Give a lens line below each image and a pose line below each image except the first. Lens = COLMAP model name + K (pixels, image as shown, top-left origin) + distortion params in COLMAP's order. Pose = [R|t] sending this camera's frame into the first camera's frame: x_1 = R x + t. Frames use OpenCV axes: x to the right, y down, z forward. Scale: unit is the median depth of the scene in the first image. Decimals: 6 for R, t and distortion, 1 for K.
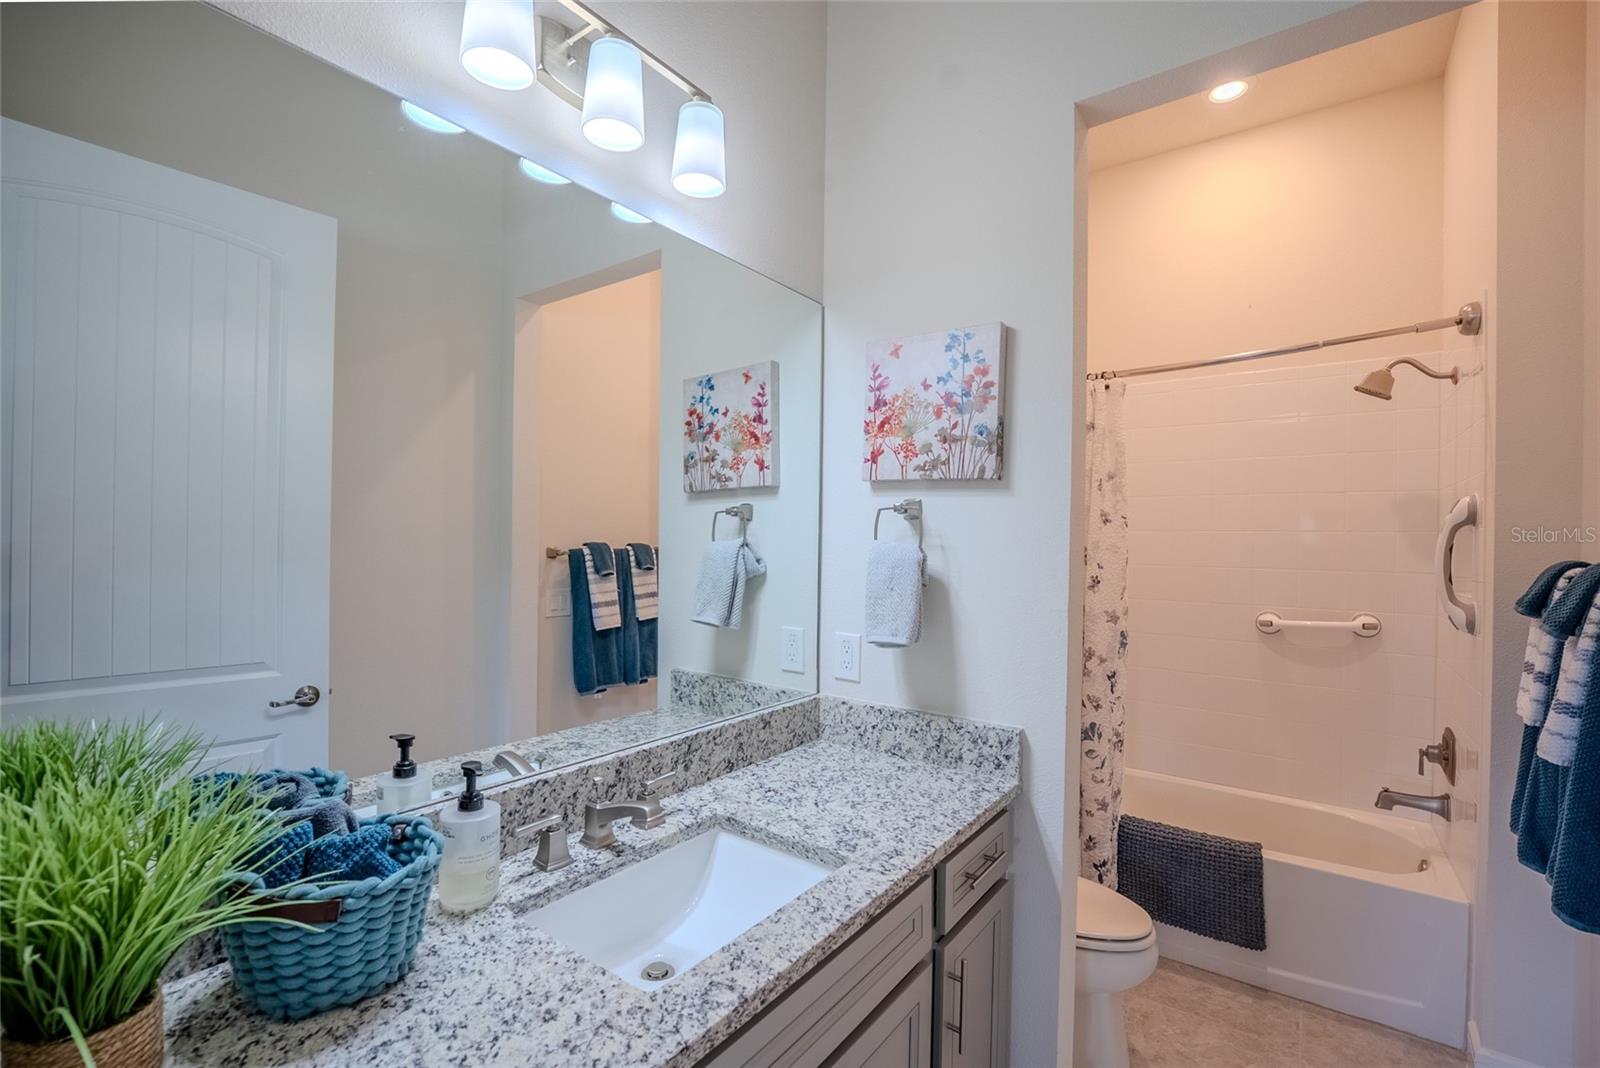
lens RADIAL K [[675.7, 0, 820.4], [0, 675.7, 536.5], [0, 0, 1]] dist [-0.027667, 0.003643]
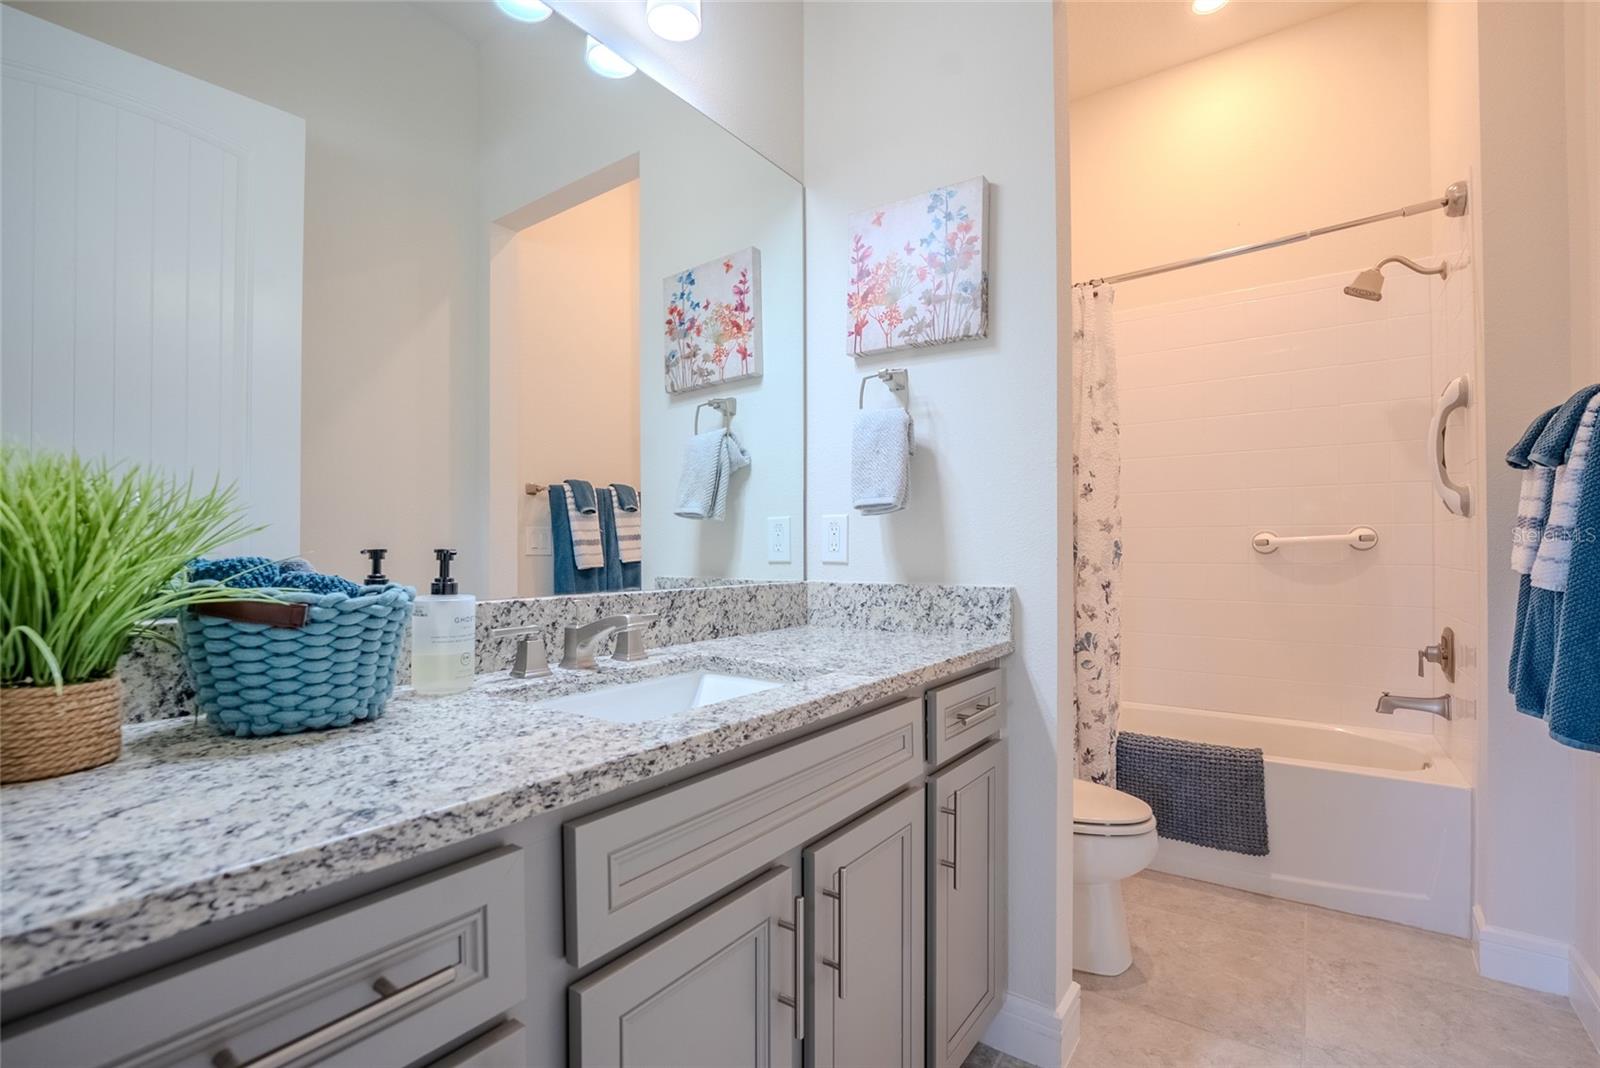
lens RADIAL K [[694.3, 0, 820.7], [0, 694.3, 537.2], [0, 0, 1]] dist [-0.023770, 0.000376]
pose [[0.999762, -0.016856, 0.013842, 0.005463], [0.016923, 0.999846, -0.004708, 0.168263], [-0.013760, 0.004942, 0.999893, -0.004640]]
